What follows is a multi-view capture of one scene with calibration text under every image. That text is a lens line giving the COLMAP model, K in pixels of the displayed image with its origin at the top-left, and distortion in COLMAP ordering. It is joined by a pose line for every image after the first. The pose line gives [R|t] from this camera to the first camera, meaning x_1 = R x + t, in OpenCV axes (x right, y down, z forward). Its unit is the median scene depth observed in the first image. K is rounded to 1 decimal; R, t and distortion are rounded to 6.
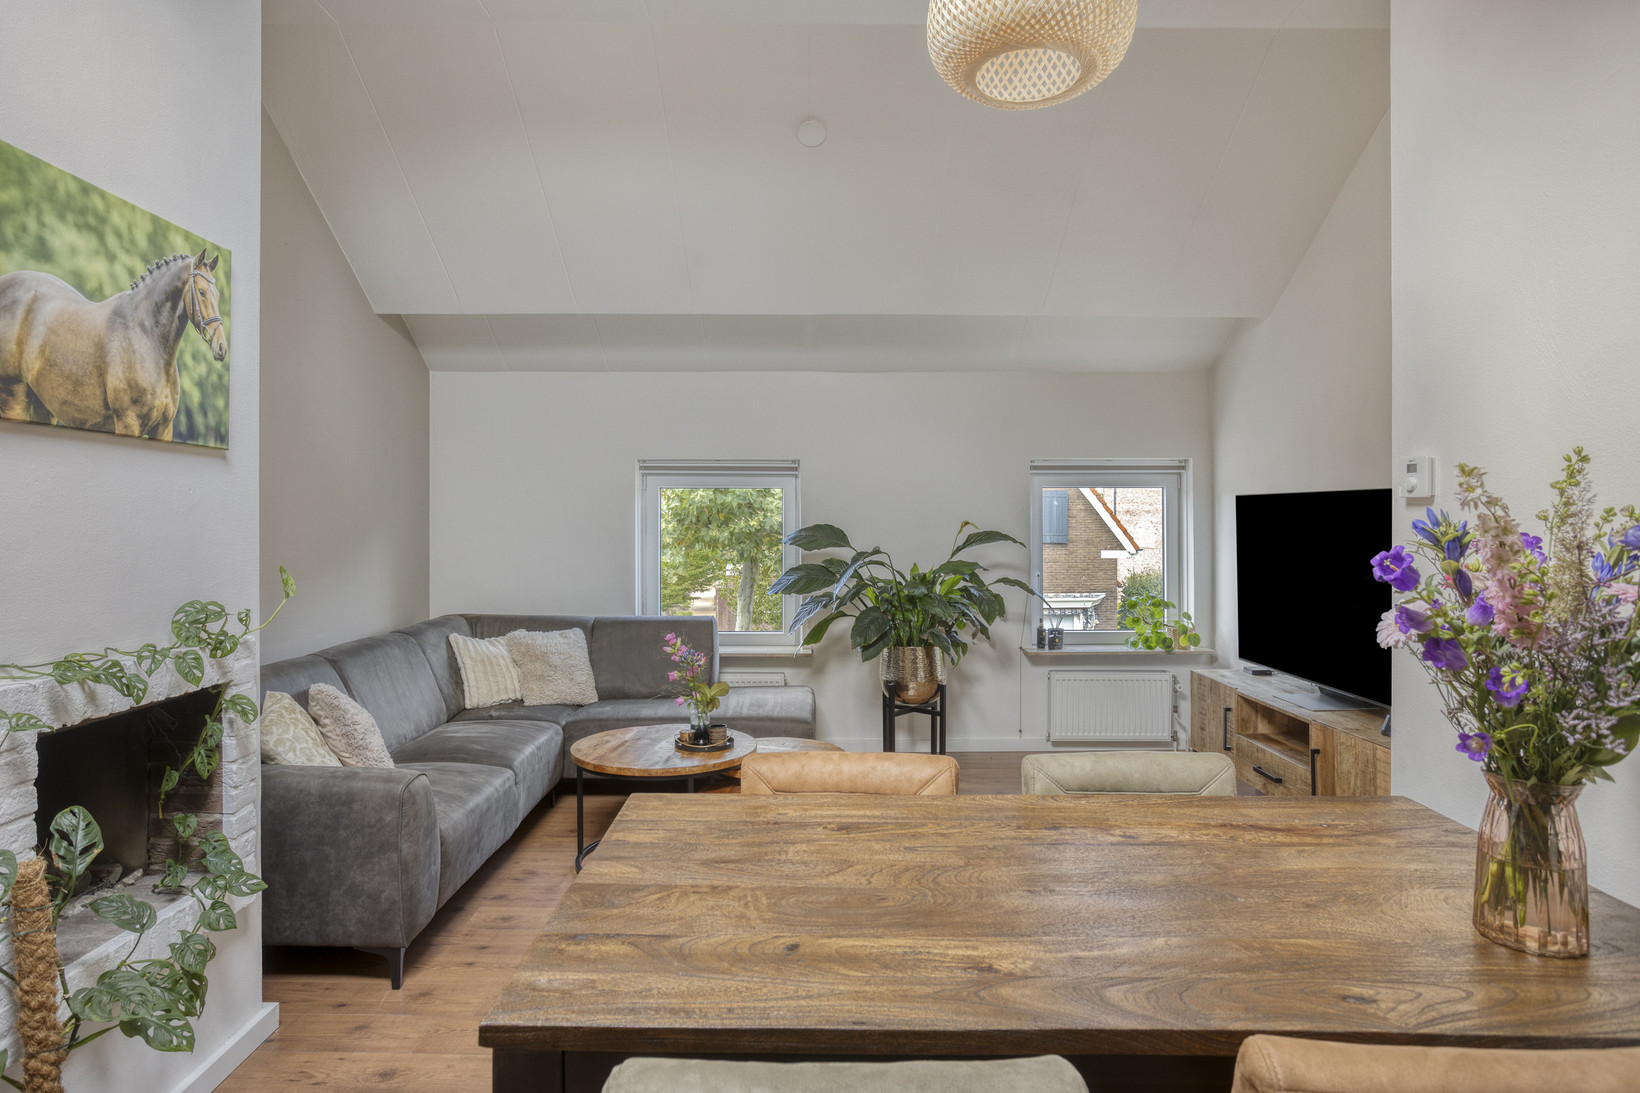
lens RADIAL K [[968.9, 0, 794.8], [0, 968.9, 526.4], [0, 0, 1]] dist [-0.033153, 0.029496]
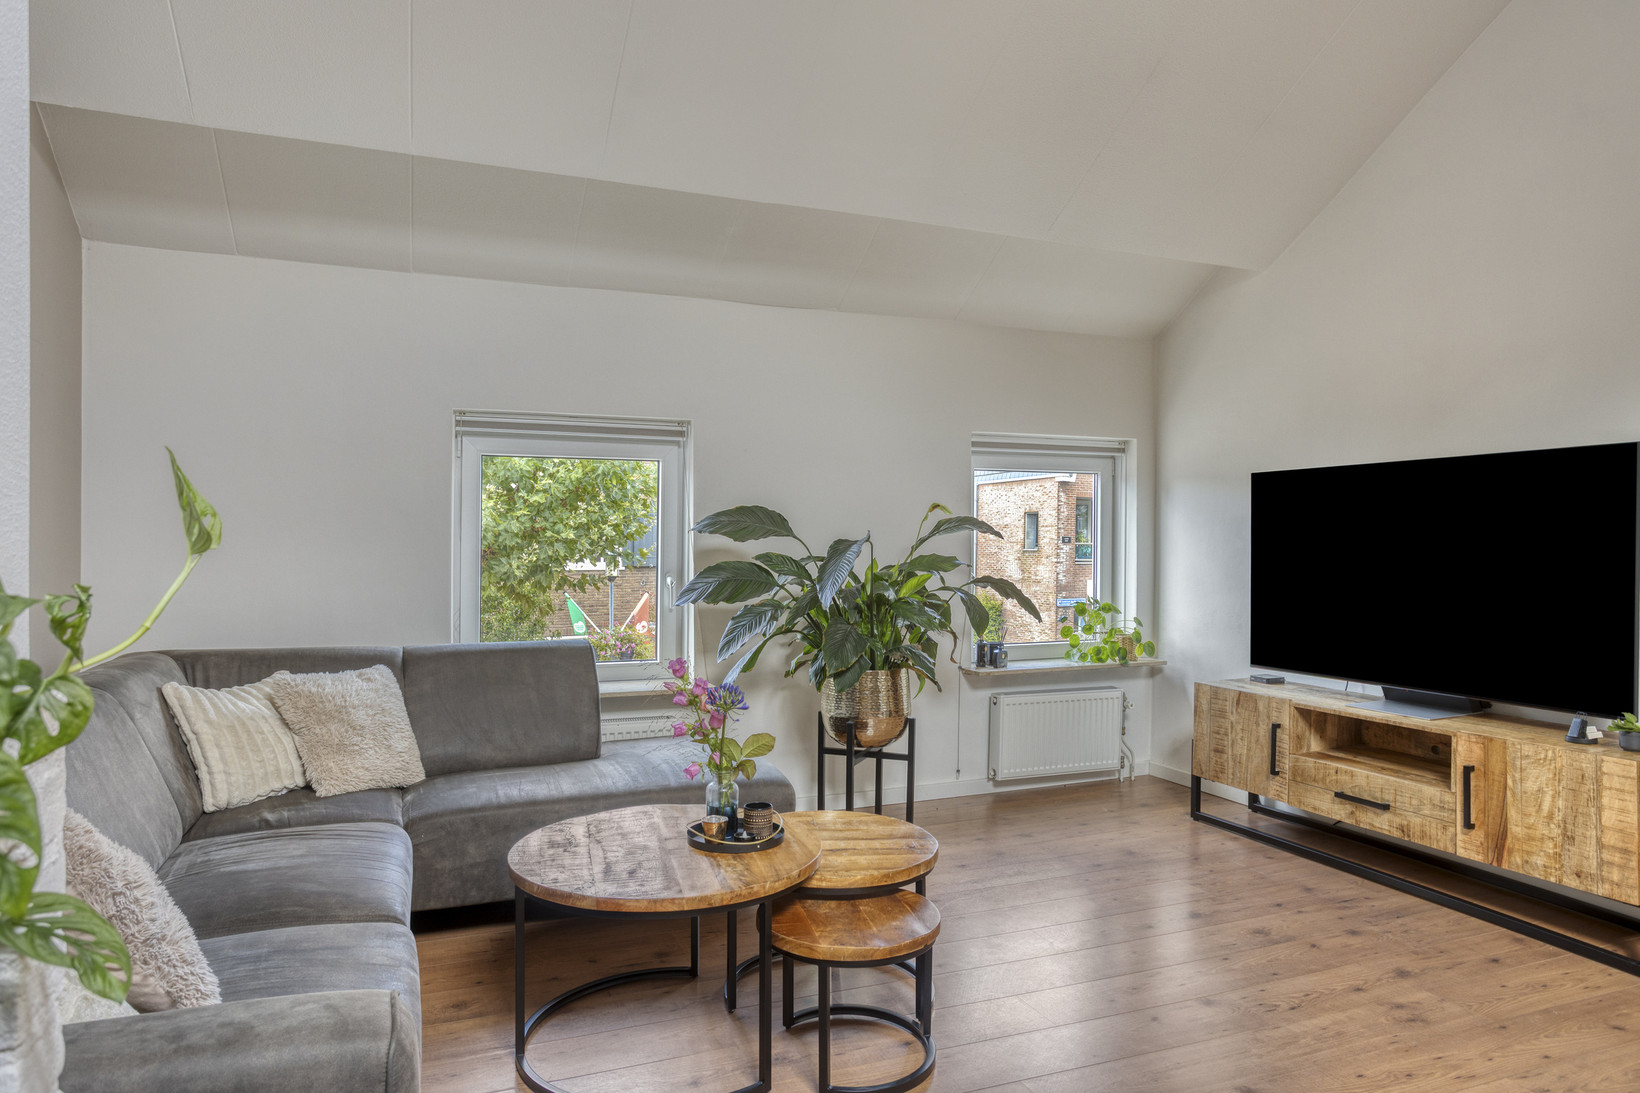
lens RADIAL K [[1031.2, 0, 816.6], [0, 1031.2, 541.1], [0, 0, 1]] dist [-0.024006, 0.026133]
pose [[0.926518, 0.001634, 0.376247, -0.493153], [0.002768, 0.999934, -0.011158, 0.075487], [-0.376241, 0.011380, 0.926452, 0.628323]]
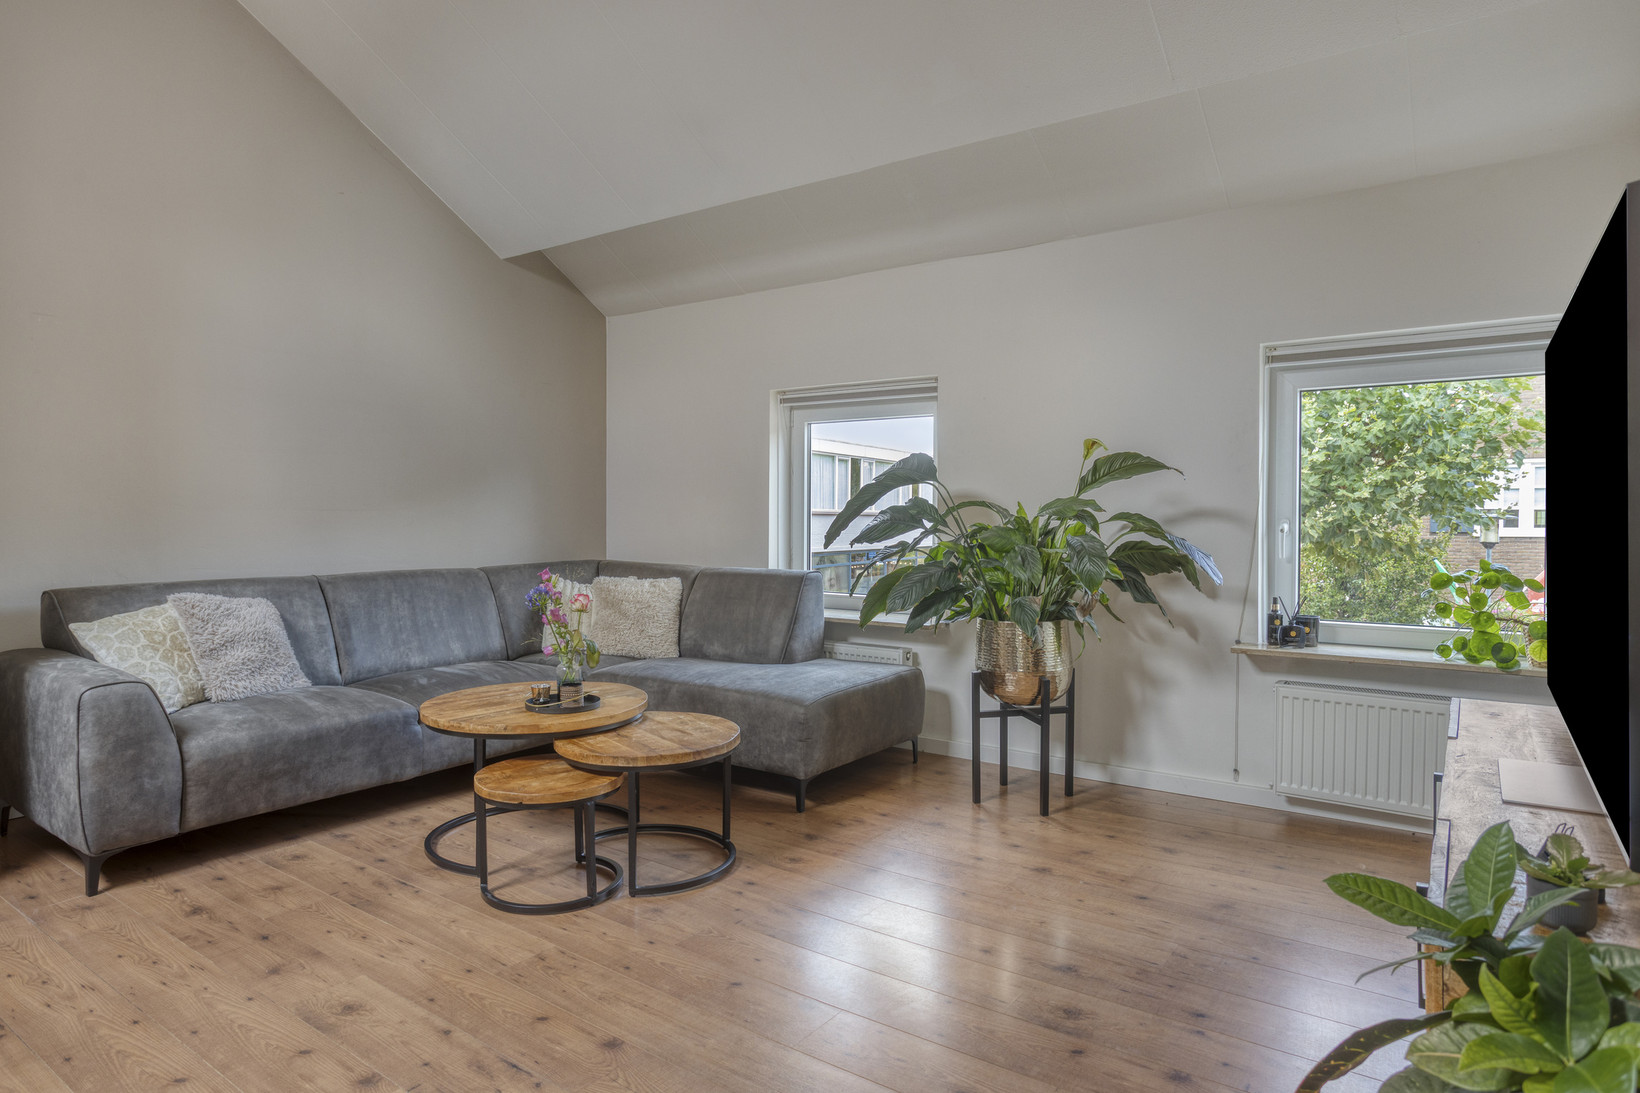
lens RADIAL K [[968.9, 0, 805.5], [0, 968.9, 528.0], [0, 0, 1]] dist [-0.033153, 0.029496]
pose [[0.815098, 0.013087, -0.579176, 0.916491], [-0.007005, 0.999894, 0.012735, 0.108371], [0.579281, -0.006323, 0.815103, 0.769503]]
